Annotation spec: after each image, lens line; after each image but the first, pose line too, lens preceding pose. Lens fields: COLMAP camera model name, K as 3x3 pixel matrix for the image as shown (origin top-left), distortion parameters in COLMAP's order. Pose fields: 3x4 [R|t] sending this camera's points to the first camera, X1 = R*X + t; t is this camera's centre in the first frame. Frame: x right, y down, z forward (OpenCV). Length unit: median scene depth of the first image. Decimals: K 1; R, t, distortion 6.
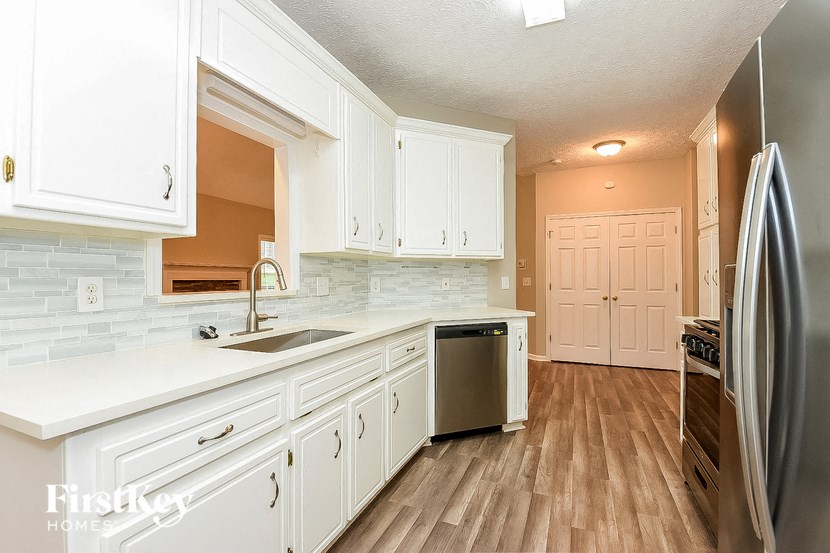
lens RADIAL K [[386.9, 0, 412.5], [0, 386.9, 266.4], [0, 0, 1]] dist [0.000285, -0.000812]
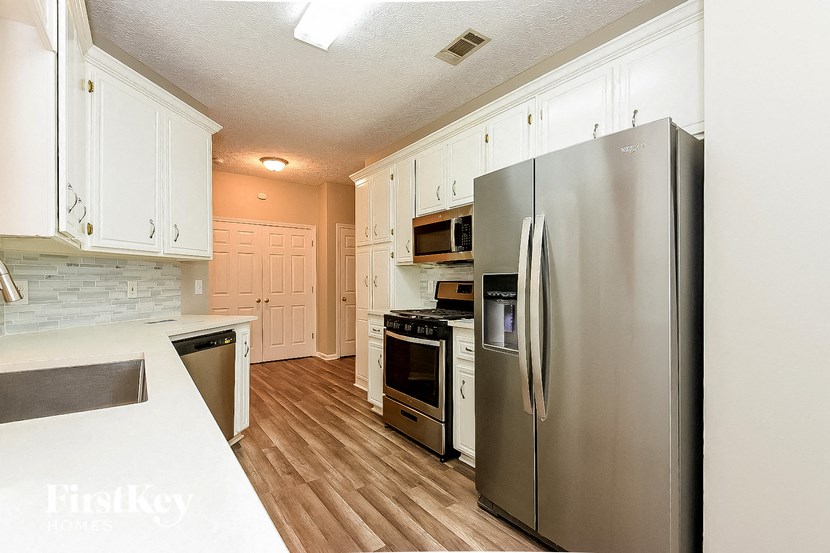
lens RADIAL K [[376.1, 0, 411.6], [0, 376.1, 276.4], [0, 0, 1]] dist [0.023105, -0.000203]
pose [[0.519255, 0.014626, 0.854494, -0.314230], [-0.026668, 0.999644, -0.000905, 0.006753], [-0.854203, -0.022317, 0.519460, 0.158610]]
